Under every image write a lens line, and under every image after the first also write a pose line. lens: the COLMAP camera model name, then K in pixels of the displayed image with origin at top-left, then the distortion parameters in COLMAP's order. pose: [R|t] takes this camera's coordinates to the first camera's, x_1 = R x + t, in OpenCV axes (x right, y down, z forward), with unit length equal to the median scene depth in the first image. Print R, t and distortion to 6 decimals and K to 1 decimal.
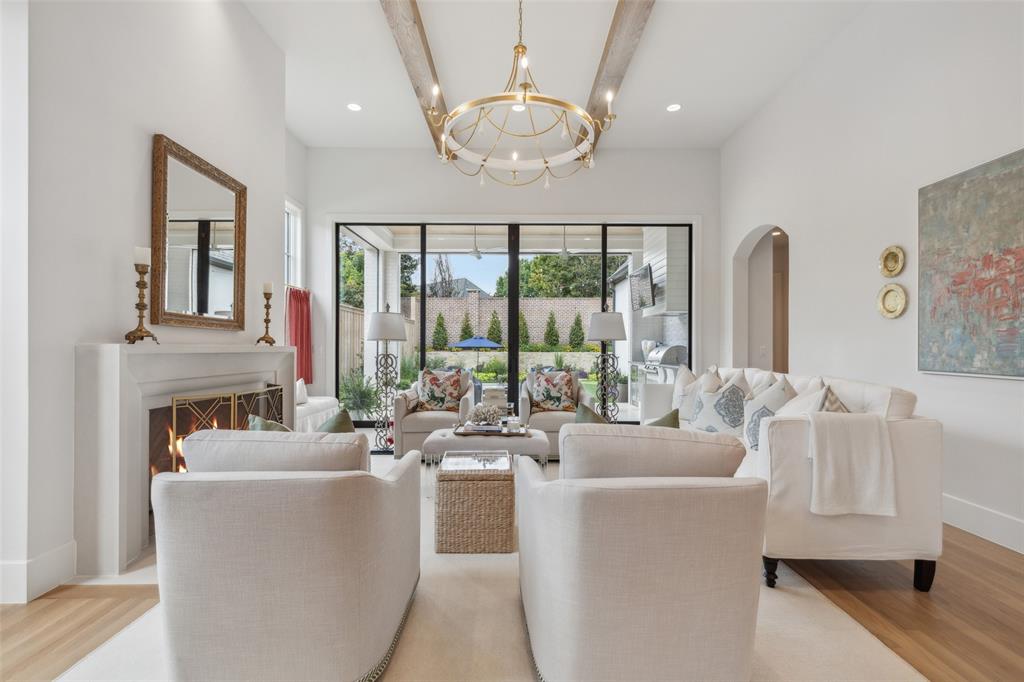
lens RADIAL K [[471.4, 0, 510.8], [0, 471.4, 350.0], [0, 0, 1]] dist [0.004653, 0.000426]
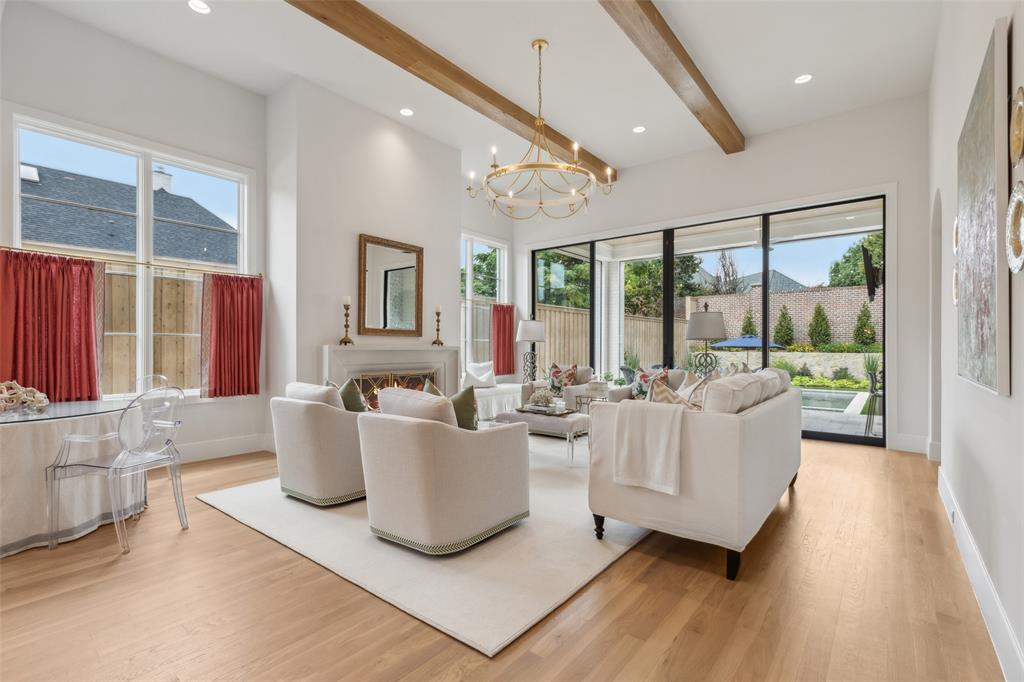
lens RADIAL K [[471.4, 0, 510.8], [0, 471.4, 350.0], [0, 0, 1]] dist [0.004653, 0.000426]
pose [[0.778745, 0.001748, -0.627338, 0.682264], [-0.002119, 0.999998, 0.000155, 0.003723], [0.627337, 0.001209, 0.778747, -0.065739]]
